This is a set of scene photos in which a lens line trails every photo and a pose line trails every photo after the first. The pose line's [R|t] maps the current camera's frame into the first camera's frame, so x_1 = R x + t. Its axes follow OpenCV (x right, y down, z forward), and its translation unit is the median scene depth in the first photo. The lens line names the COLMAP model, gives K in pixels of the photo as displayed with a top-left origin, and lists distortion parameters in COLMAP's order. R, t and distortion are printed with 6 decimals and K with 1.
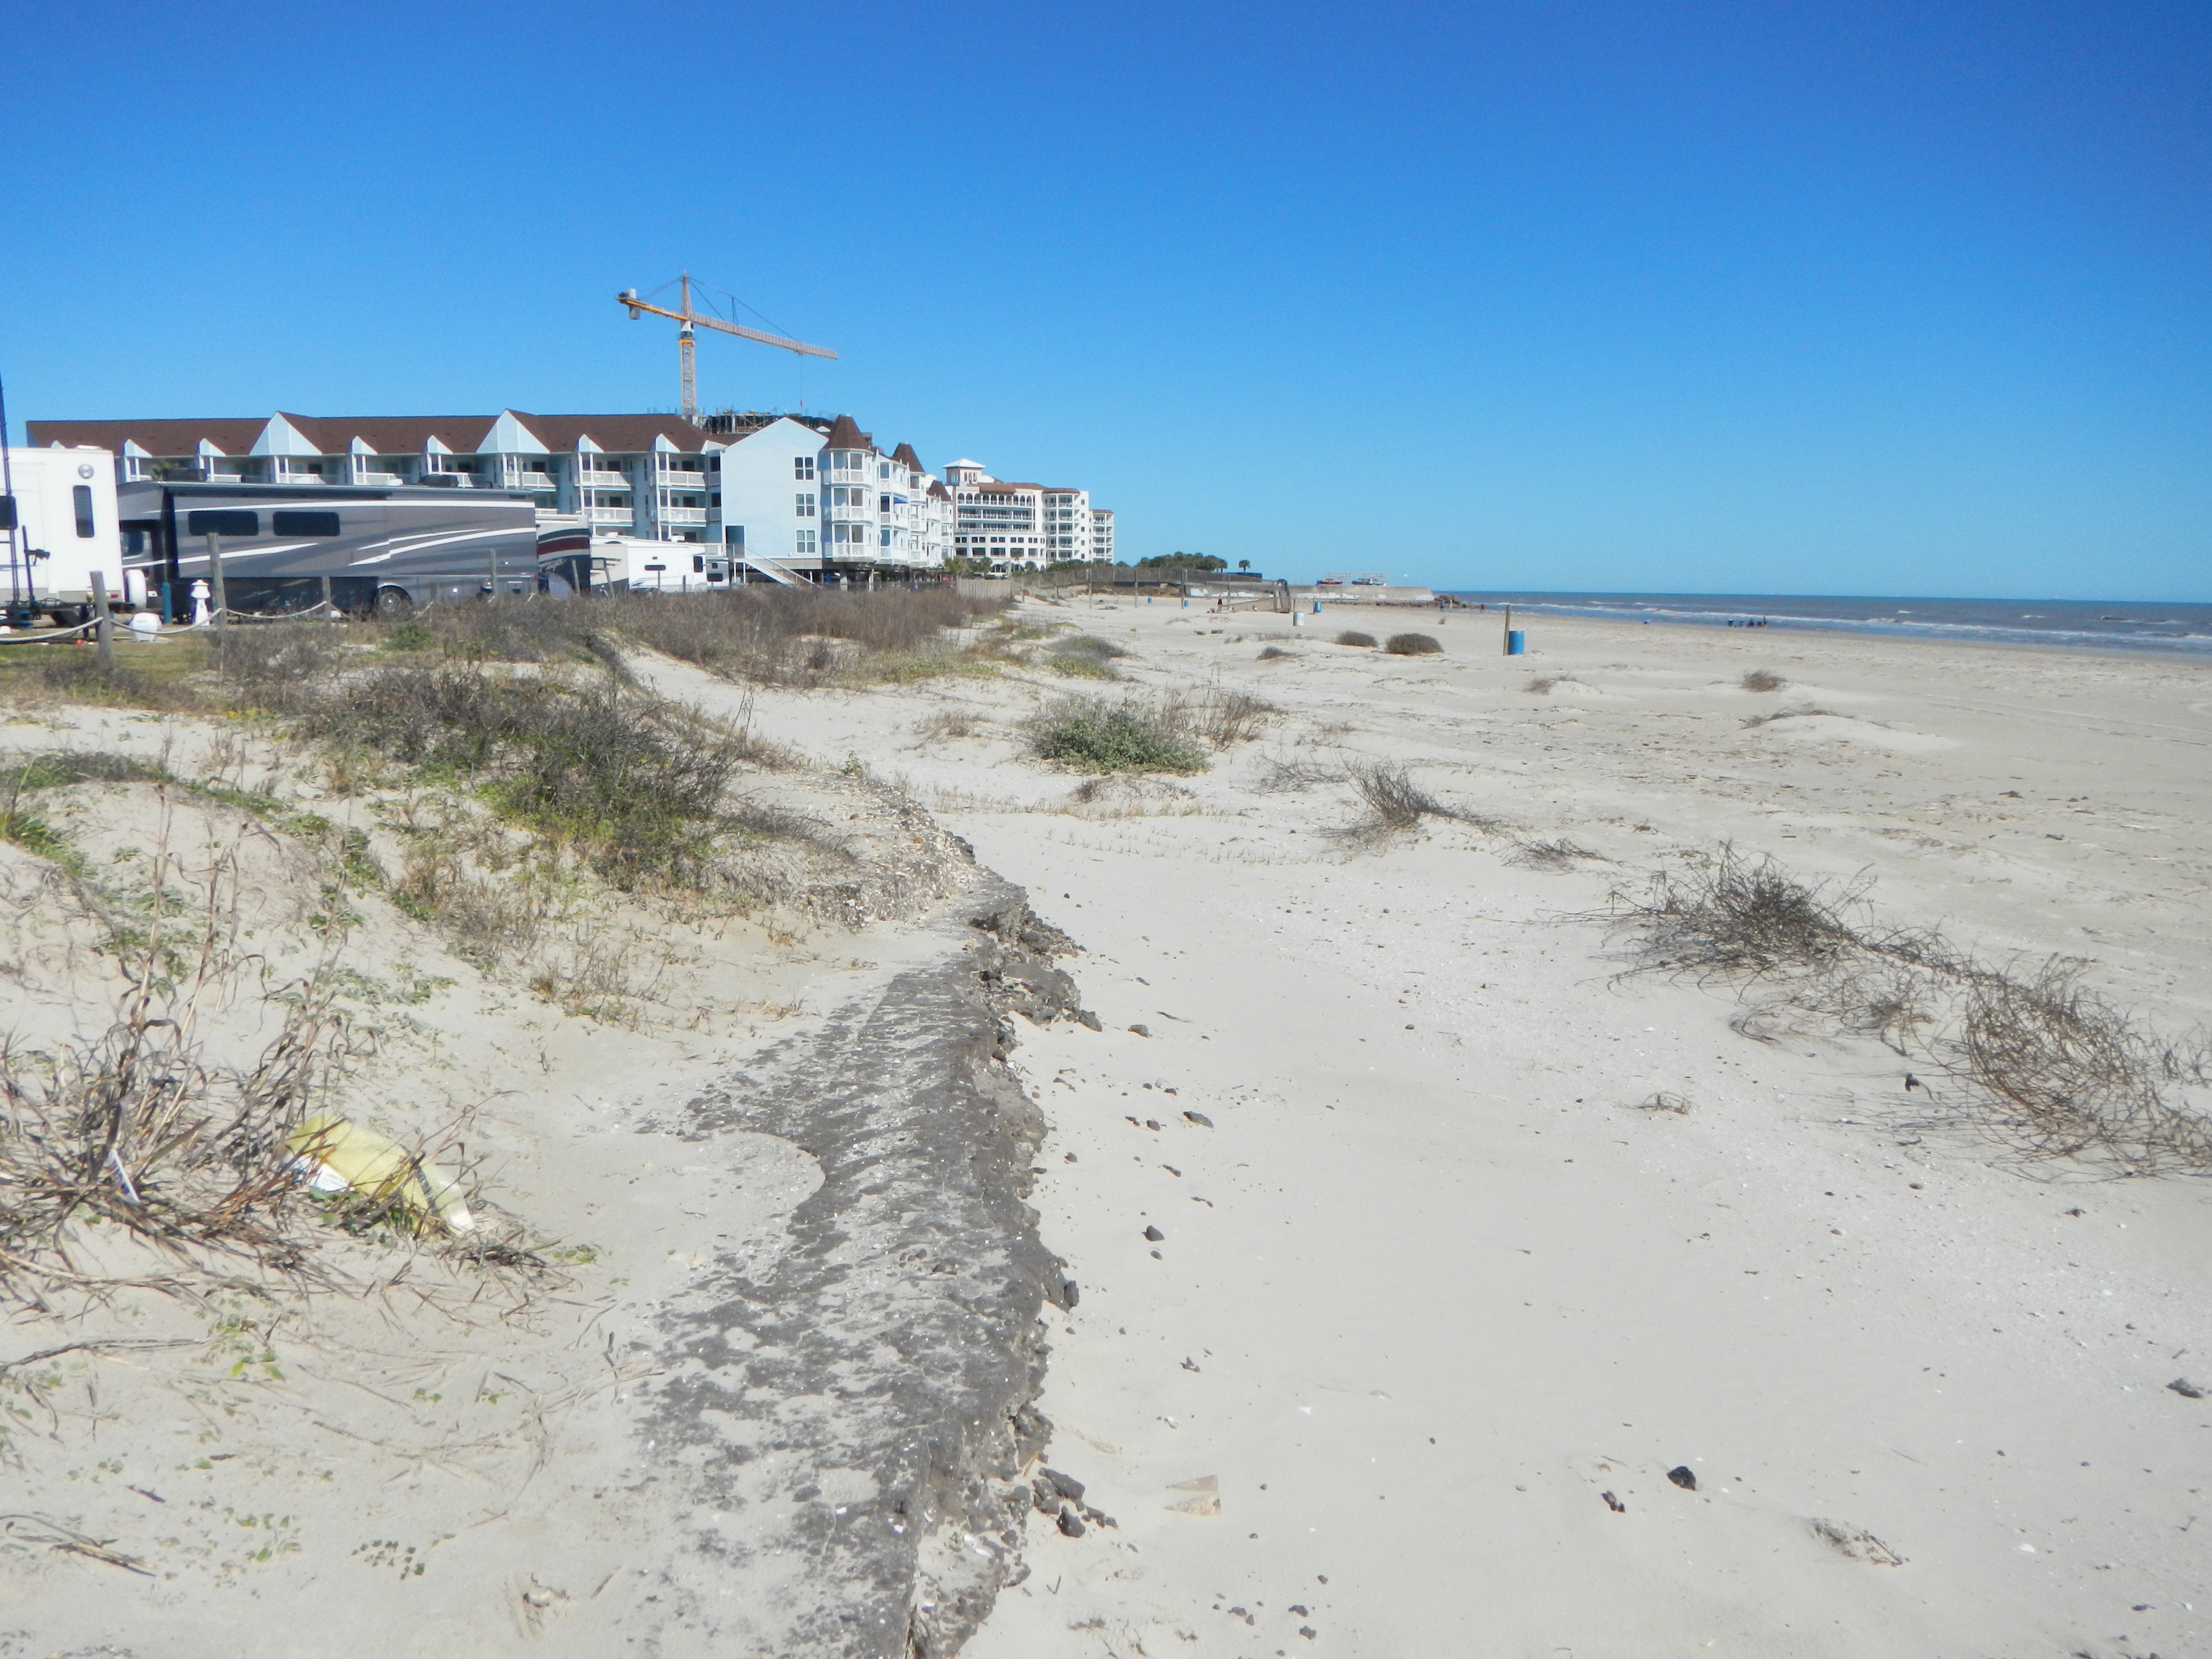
lens RADIAL K [[1796.8, 0, 1107.7], [0, 1796.8, 814.6], [0, 0, 1]] dist [0.002084, -0.030830]
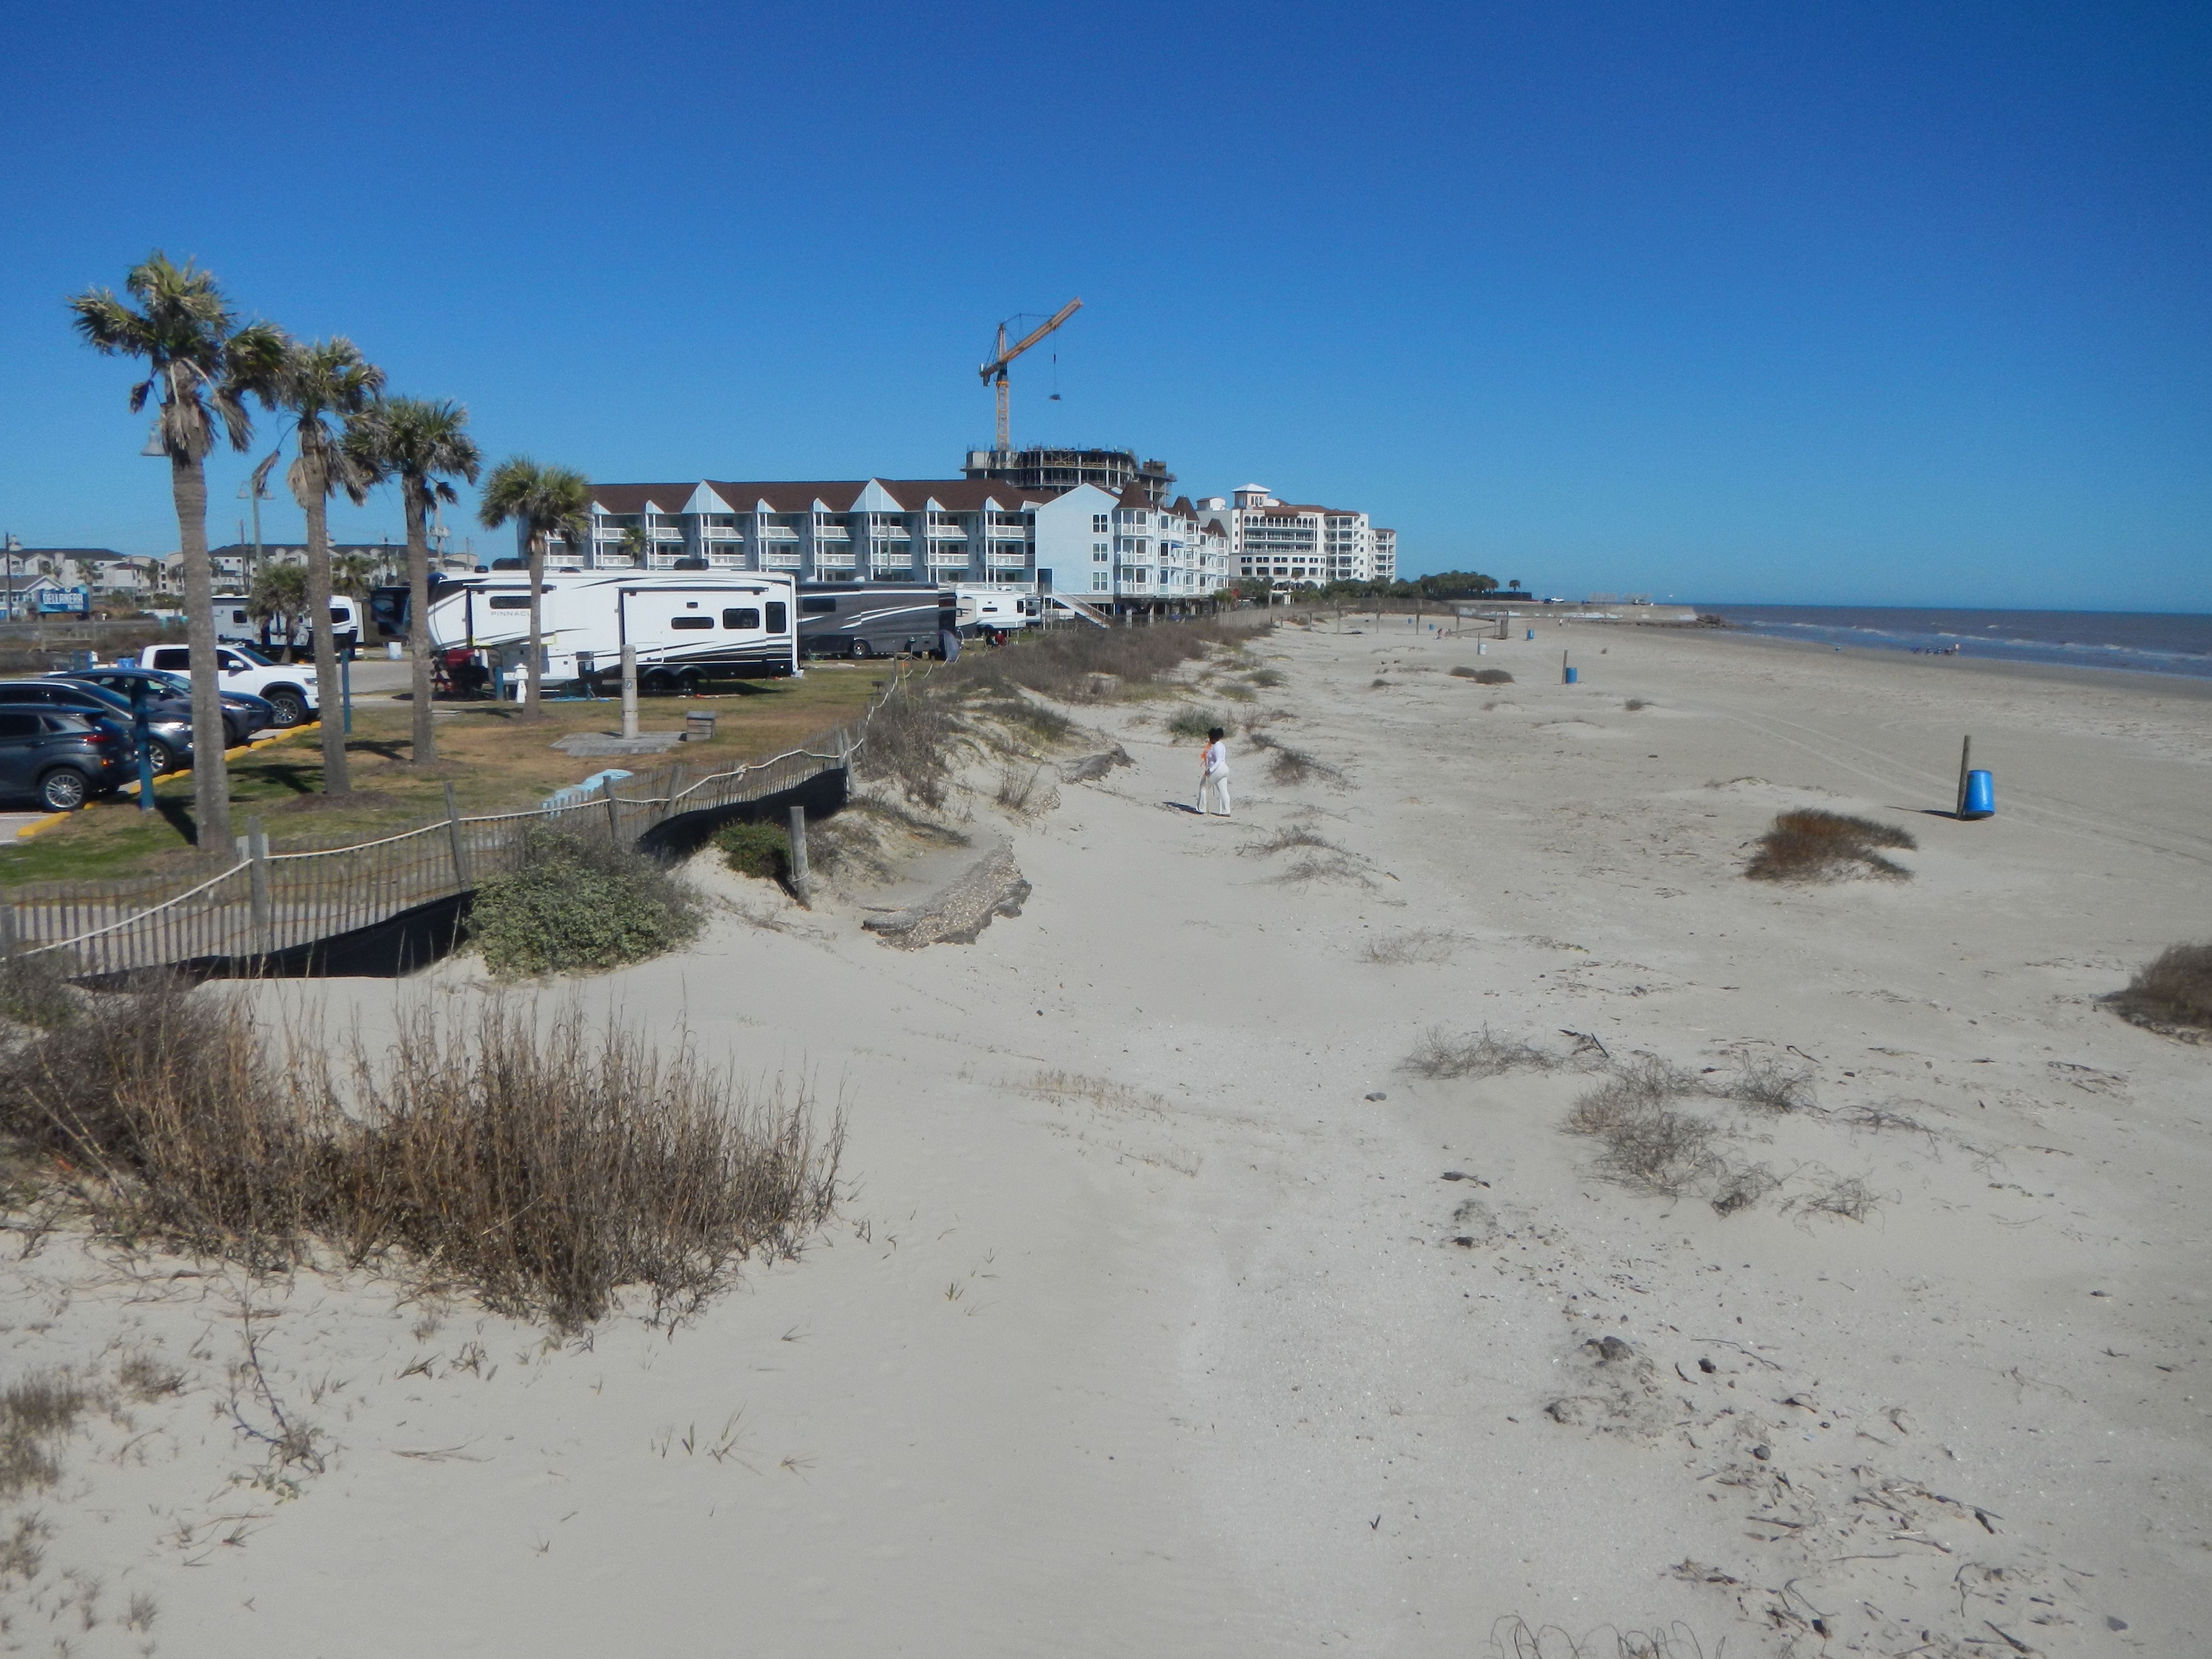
lens RADIAL K [[1796.8, 0, 1123.5], [0, 1796.8, 839.1], [0, 0, 1]] dist [0.002084, -0.030830]
pose [[0.988027, 0.027672, -0.151777, 0.043861], [-0.026338, 0.999595, 0.010788, 0.014637], [0.152014, -0.006661, 0.988356, -0.241065]]
